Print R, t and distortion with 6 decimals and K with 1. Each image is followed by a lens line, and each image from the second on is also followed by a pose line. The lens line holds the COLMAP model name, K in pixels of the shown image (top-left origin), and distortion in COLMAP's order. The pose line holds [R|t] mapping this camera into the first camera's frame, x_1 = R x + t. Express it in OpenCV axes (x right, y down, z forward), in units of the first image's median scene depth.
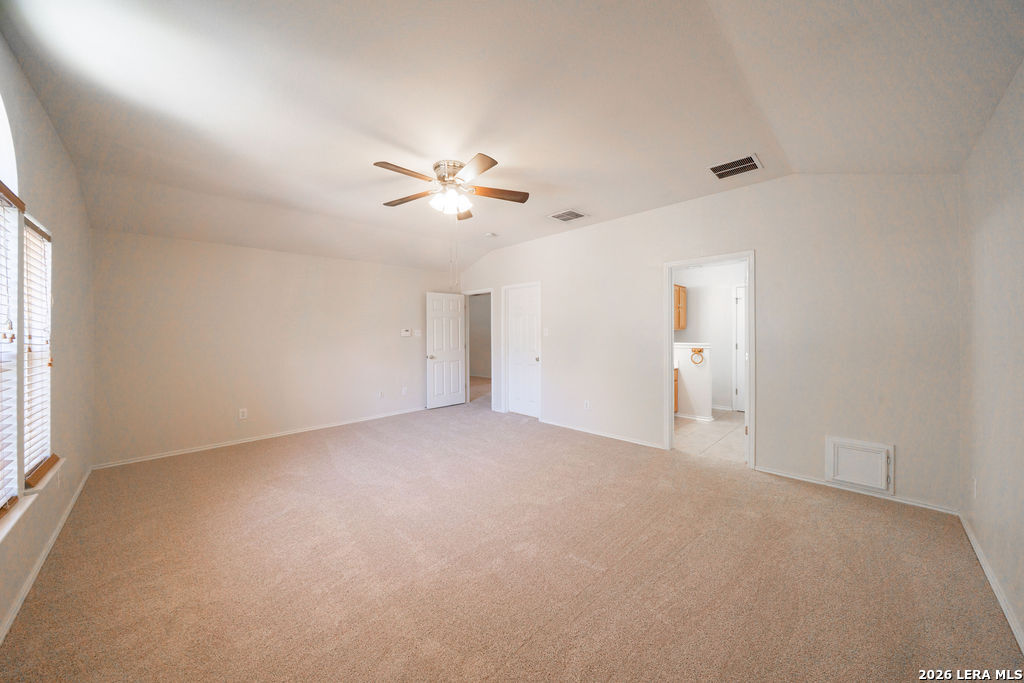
lens RADIAL K [[352.0, 0, 512.0], [0, 352.0, 333.4], [0, 0, 1]] dist [-0.003094, -0.000112]
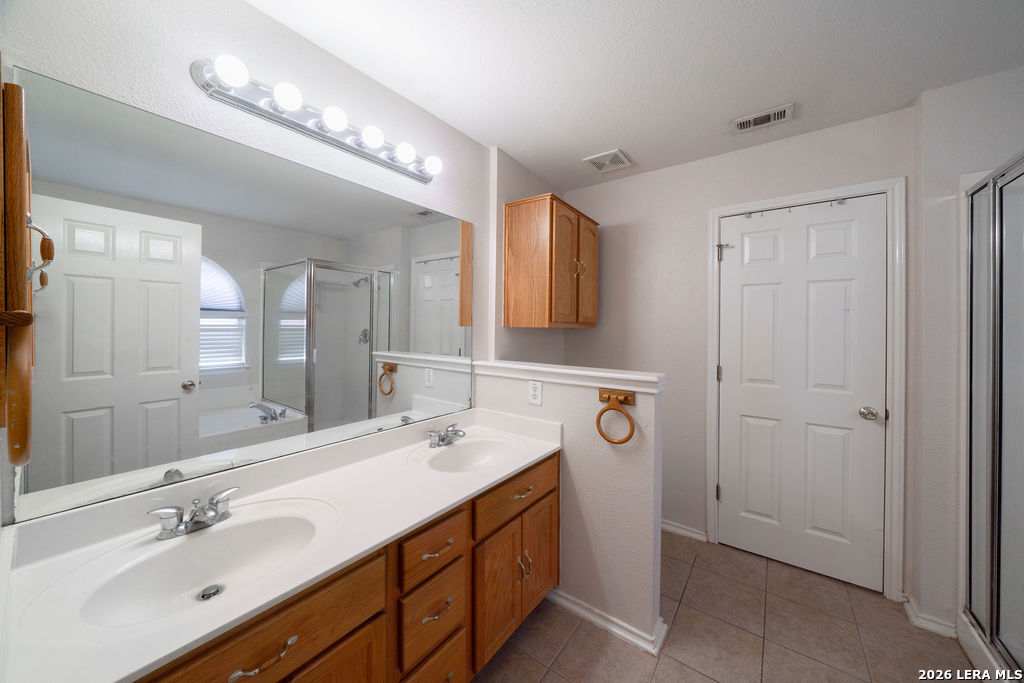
lens RADIAL K [[352.0, 0, 518.4], [0, 352.0, 331.7], [0, 0, 1]] dist [-0.003094, -0.000112]
pose [[0.986342, 0.005537, 0.164620, 0.394839], [-0.005500, 0.999985, -0.000683, -0.006027], [-0.164621, -0.000232, 0.986357, 0.718888]]
